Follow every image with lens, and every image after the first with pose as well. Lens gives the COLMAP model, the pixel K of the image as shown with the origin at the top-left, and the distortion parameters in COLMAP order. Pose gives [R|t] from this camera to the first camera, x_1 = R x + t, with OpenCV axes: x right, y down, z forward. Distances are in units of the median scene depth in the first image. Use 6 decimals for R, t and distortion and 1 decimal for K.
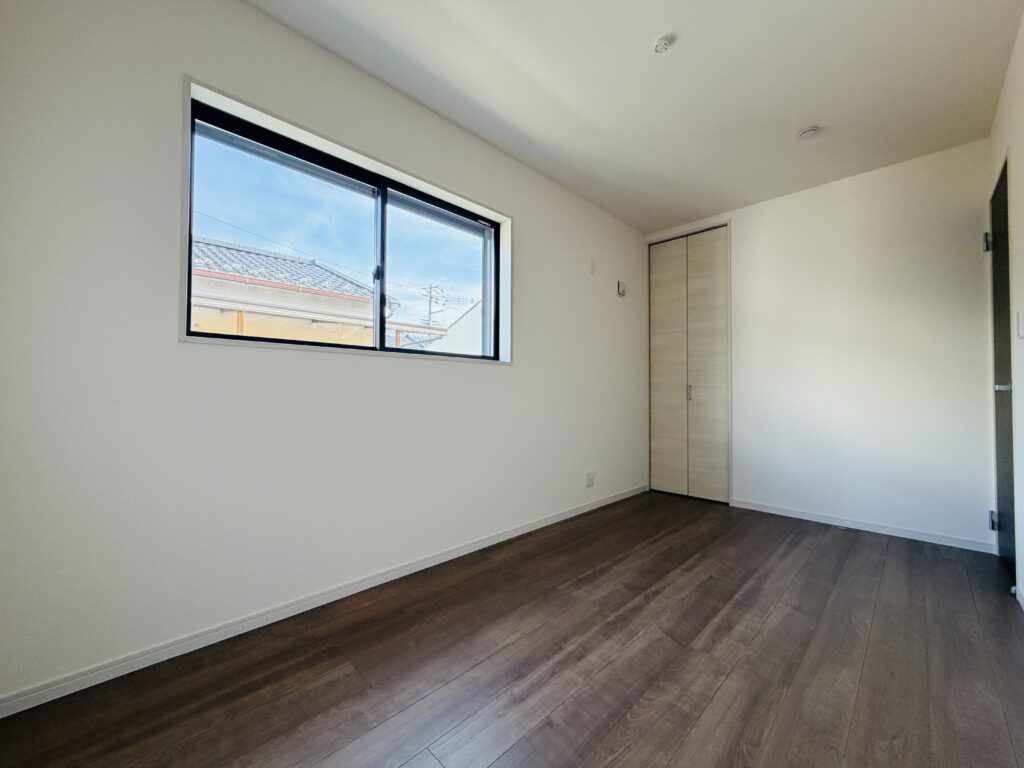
lens RADIAL K [[410.9, 0, 509.1], [0, 410.9, 387.9], [0, 0, 1]] dist [-0.000389, 0.001189]
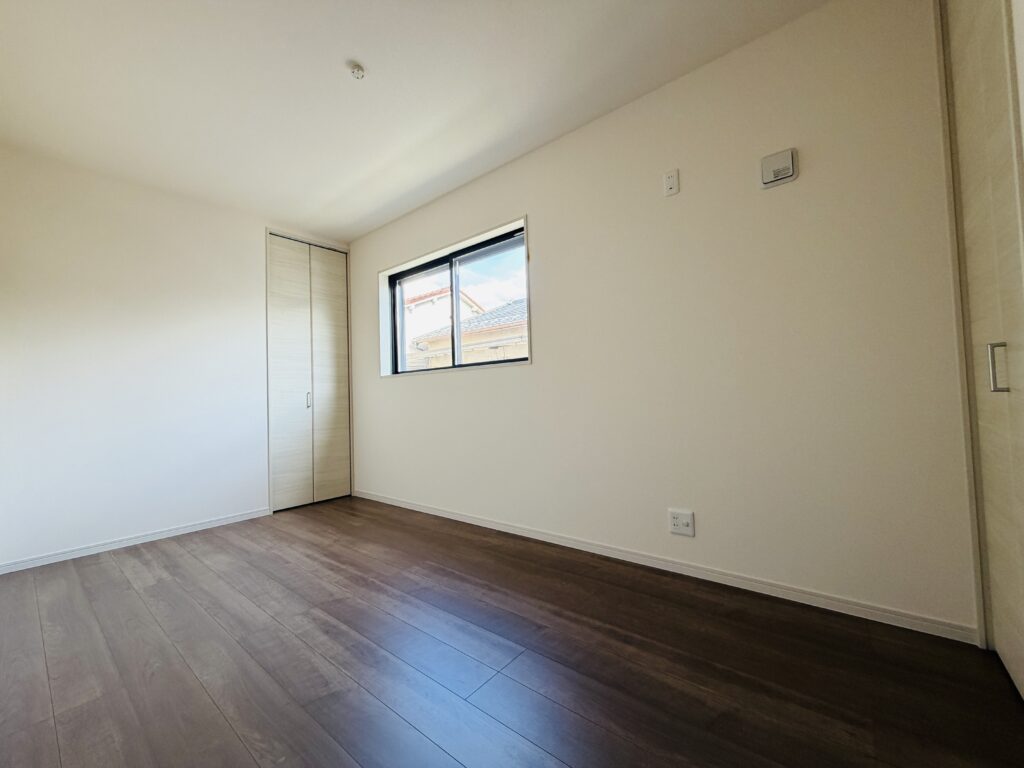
lens RADIAL K [[410.9, 0, 507.4], [0, 410.9, 382.4], [0, 0, 1]] dist [-0.000389, 0.001189]
pose [[0.093356, -0.042299, -0.994734, 1.496987], [0.041883, 0.998380, -0.038523, 0.040006], [0.994751, -0.038066, 0.094977, 1.285410]]
